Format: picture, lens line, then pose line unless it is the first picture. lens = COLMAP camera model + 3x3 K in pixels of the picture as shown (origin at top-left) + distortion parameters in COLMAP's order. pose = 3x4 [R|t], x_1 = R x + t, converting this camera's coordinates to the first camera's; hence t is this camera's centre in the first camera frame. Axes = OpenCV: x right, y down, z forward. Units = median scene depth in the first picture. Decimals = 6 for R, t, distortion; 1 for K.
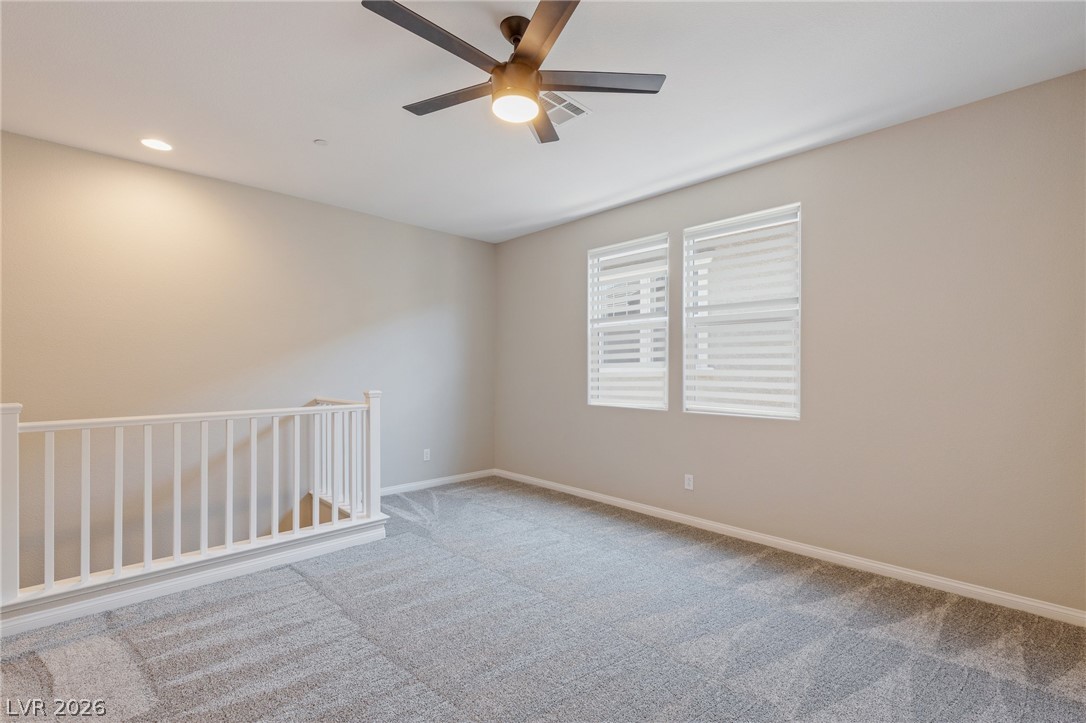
lens RADIAL K [[504.8, 0, 544.0], [0, 504.8, 367.1], [0, 0, 1]] dist [-0.000203, -0.000238]
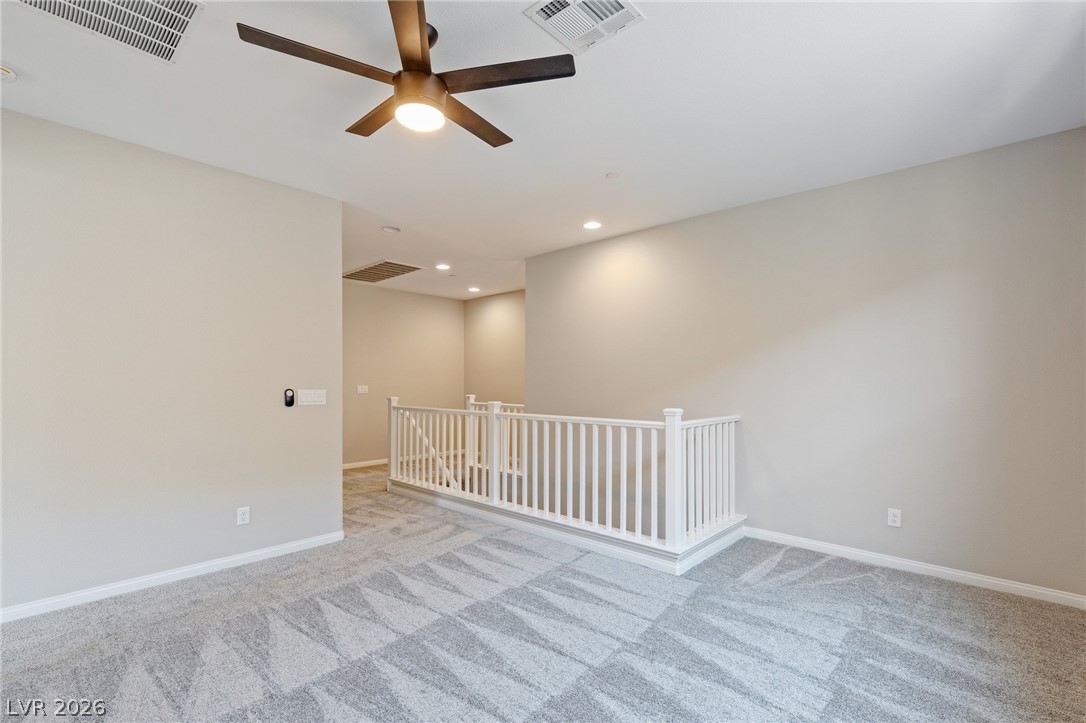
lens RADIAL K [[485.5, 0, 546.8], [0, 485.5, 373.2], [0, 0, 1]] dist [-0.000168, -0.000130]
pose [[0.052551, -0.020697, -0.998404, 0.539420], [-0.005760, 0.999762, -0.021028, 0.003472], [0.998602, 0.006856, 0.052419, 0.736081]]
